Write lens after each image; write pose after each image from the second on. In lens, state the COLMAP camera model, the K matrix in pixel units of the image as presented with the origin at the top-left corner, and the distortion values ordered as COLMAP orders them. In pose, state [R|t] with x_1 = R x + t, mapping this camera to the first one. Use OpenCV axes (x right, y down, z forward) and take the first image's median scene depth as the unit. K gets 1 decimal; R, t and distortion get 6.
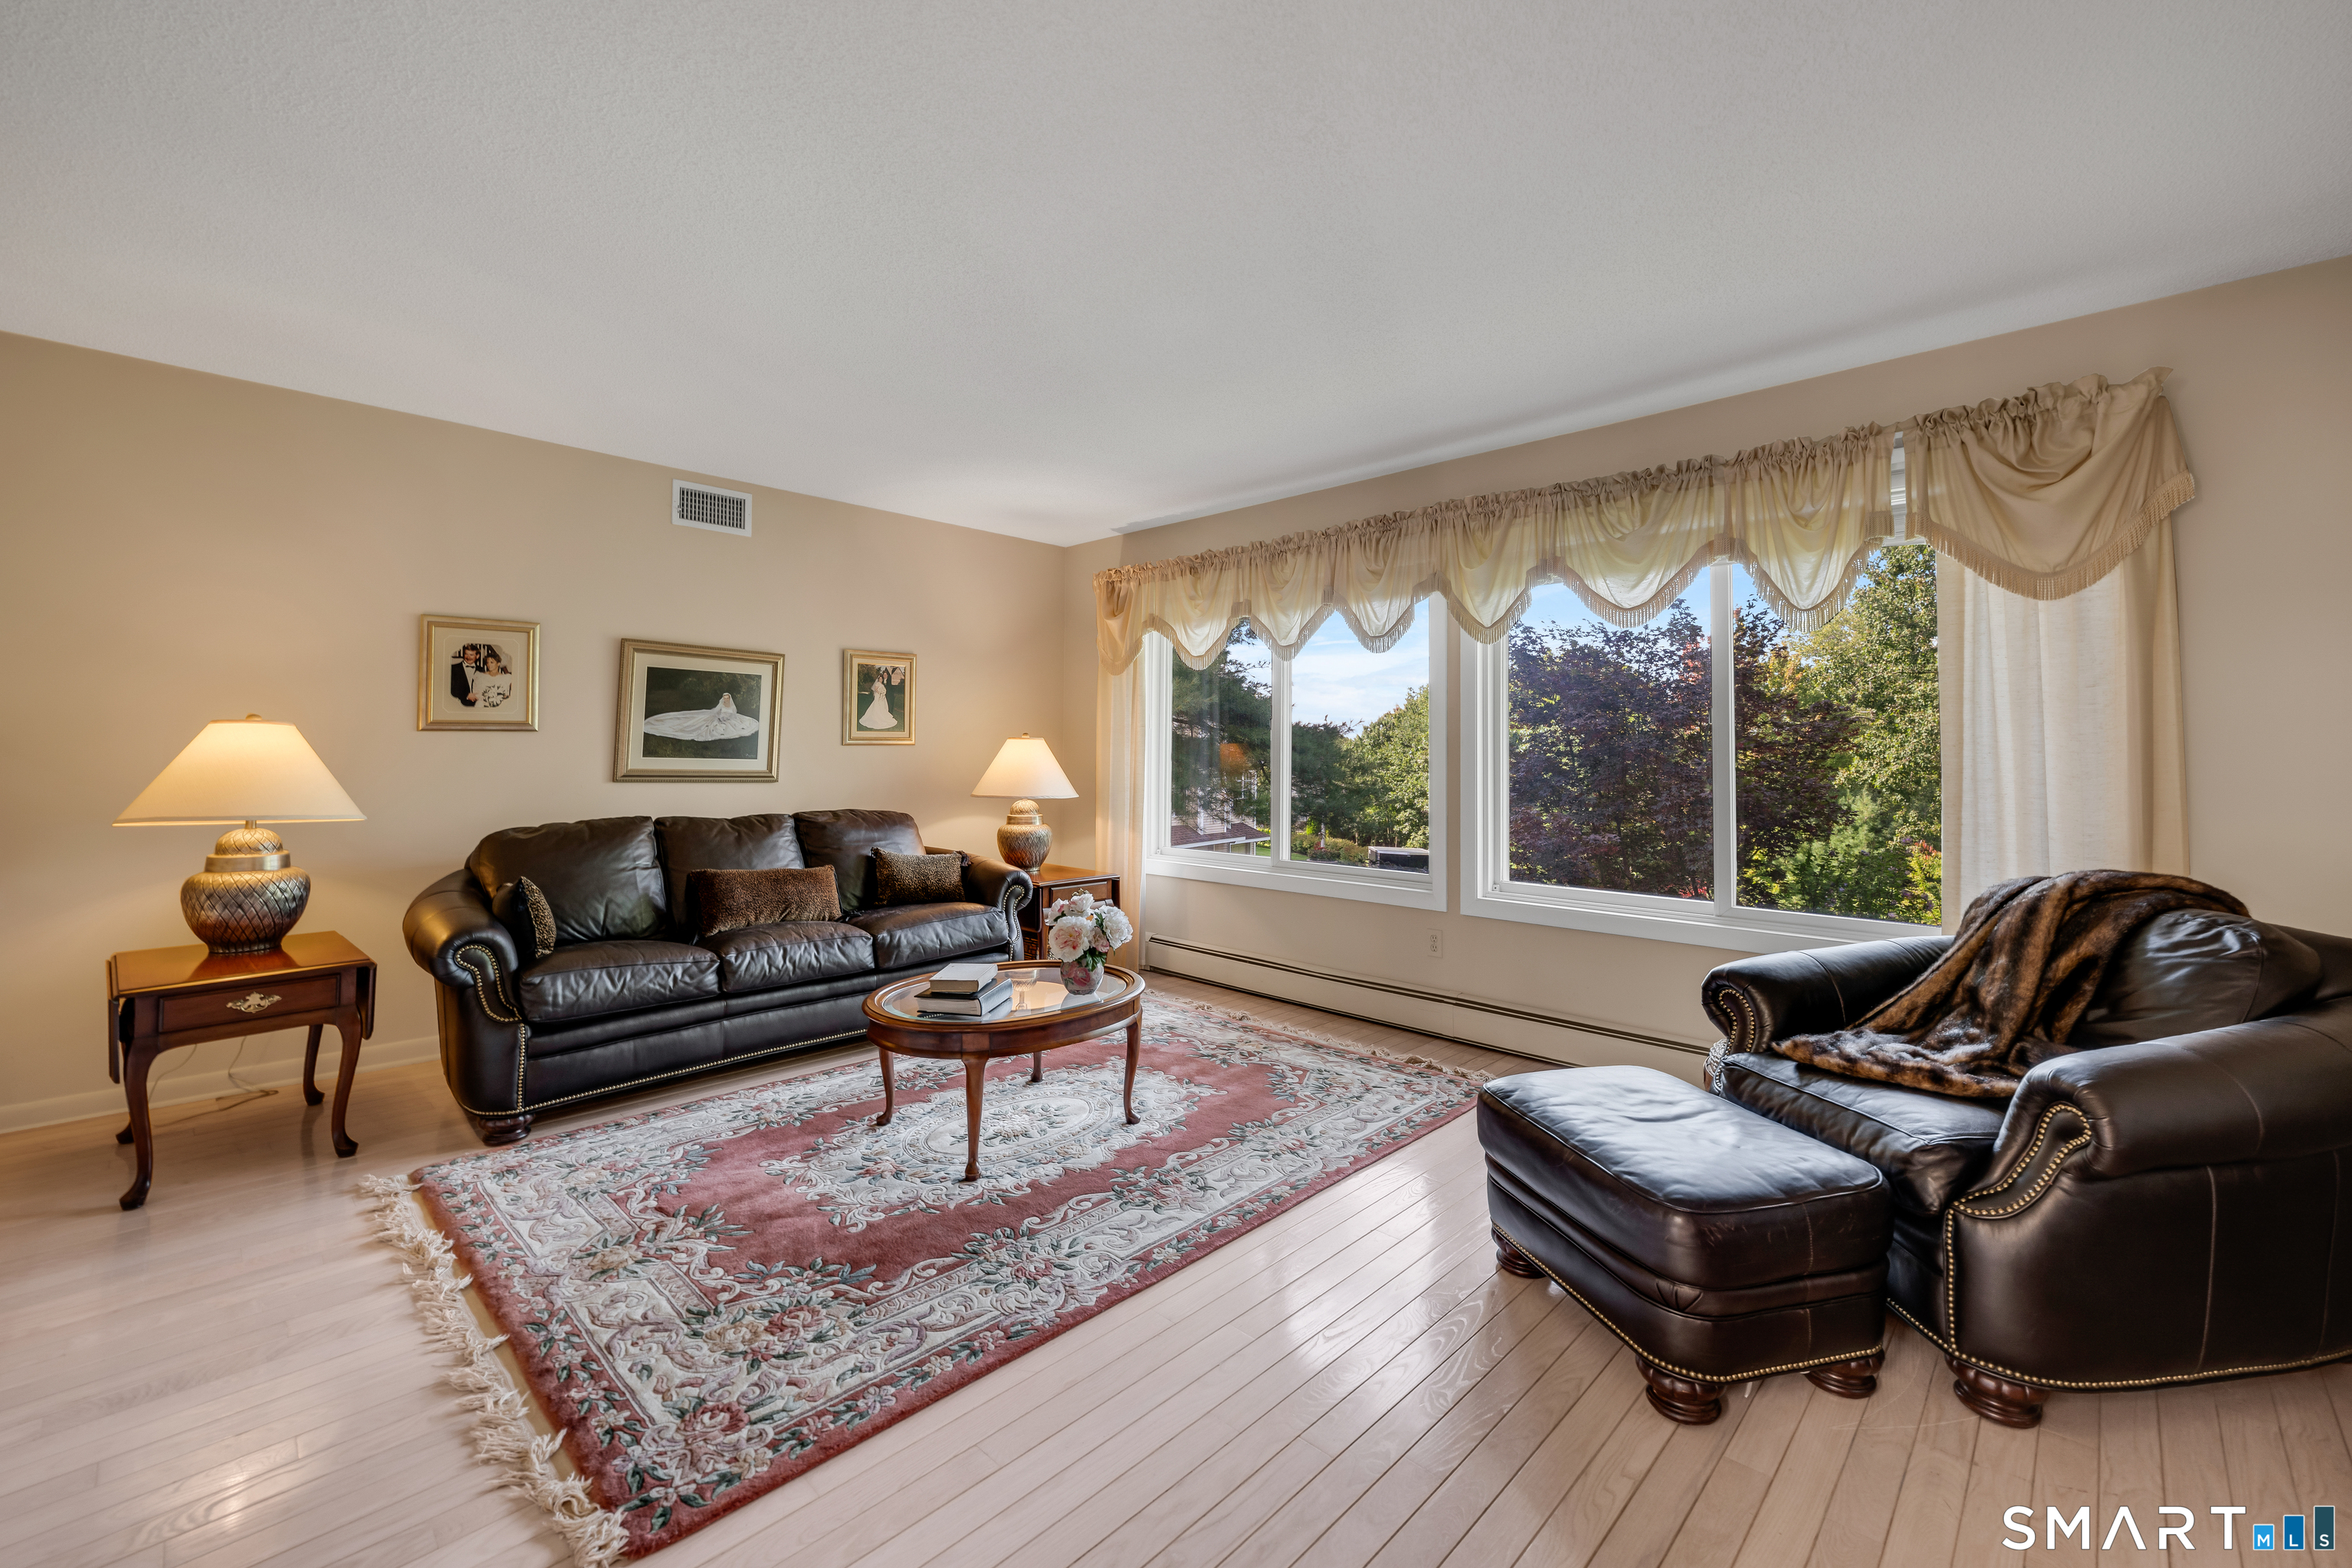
lens RADIAL K [[949.7, 0, 1176.0], [0, 949.7, 784.0], [0, 0, 1]] dist [0.000036, 0.000028]
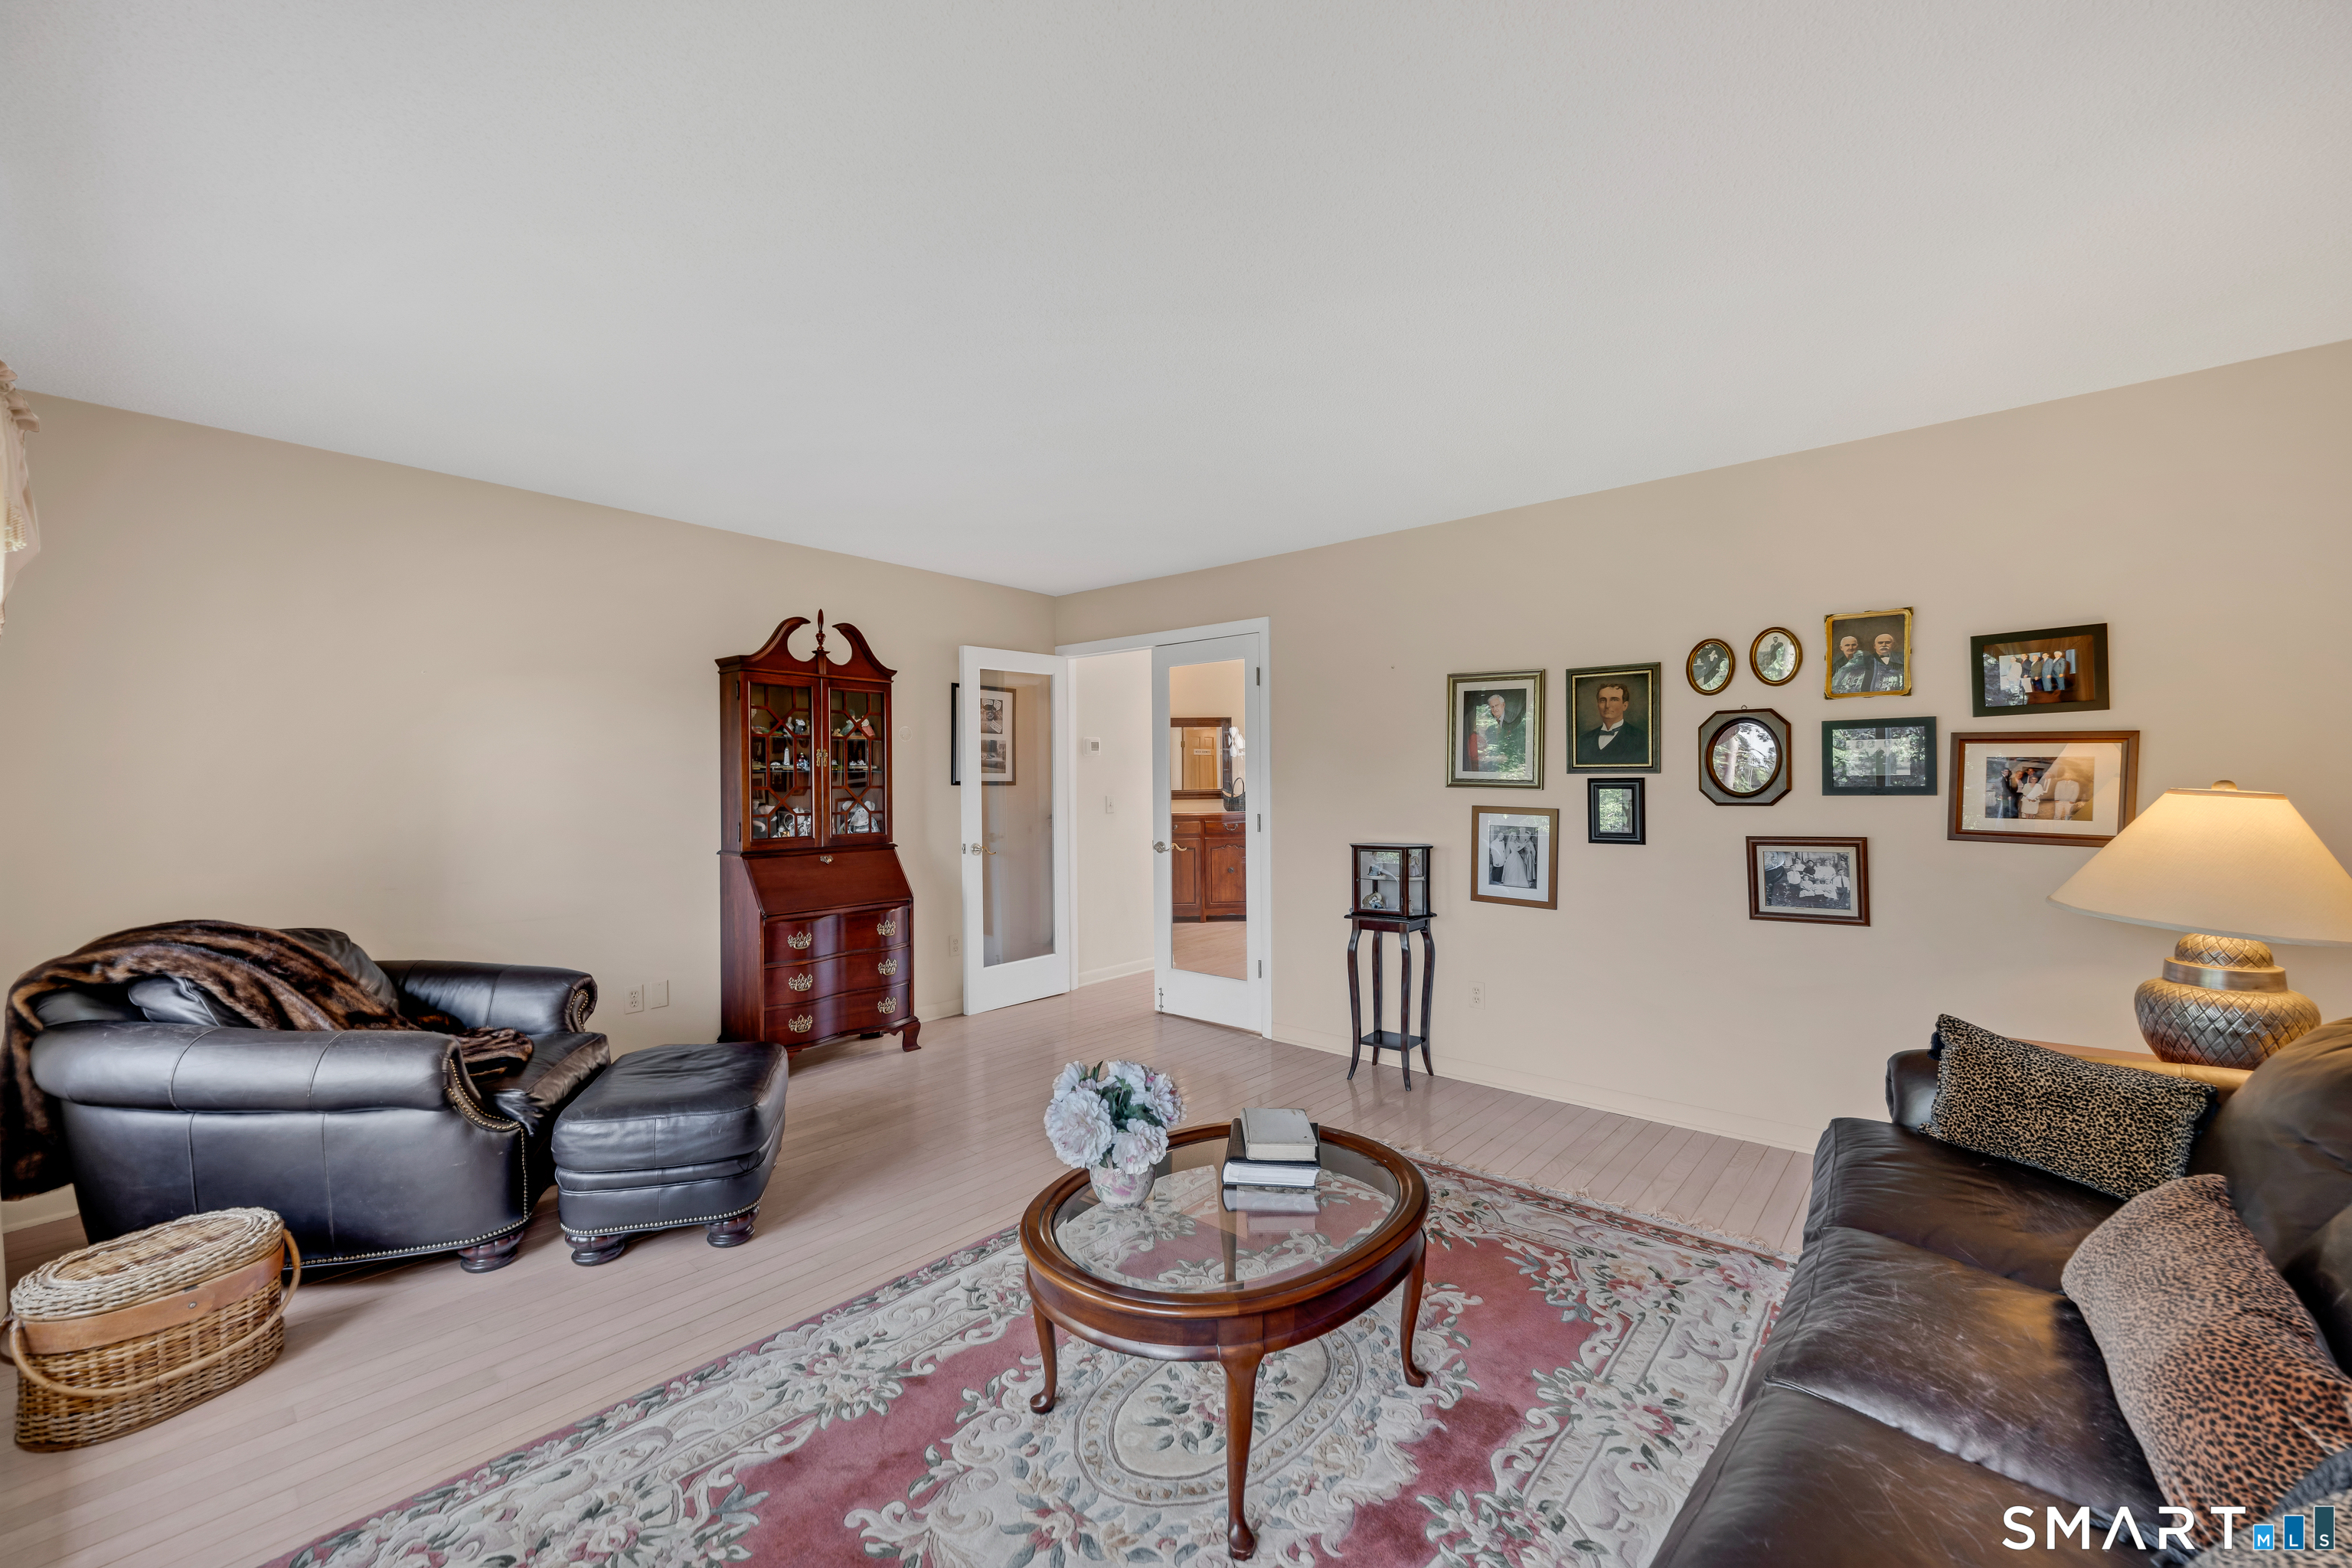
lens RADIAL K [[949.7, 0, 1176.0], [0, 949.7, 784.0], [0, 0, 1]] dist [0.000036, 0.000028]
pose [[-0.998946, -0.003097, -0.045805, -0.110637], [-0.004695, 0.999382, 0.034828, -0.092650], [0.045669, 0.035006, -0.998343, 1.710245]]
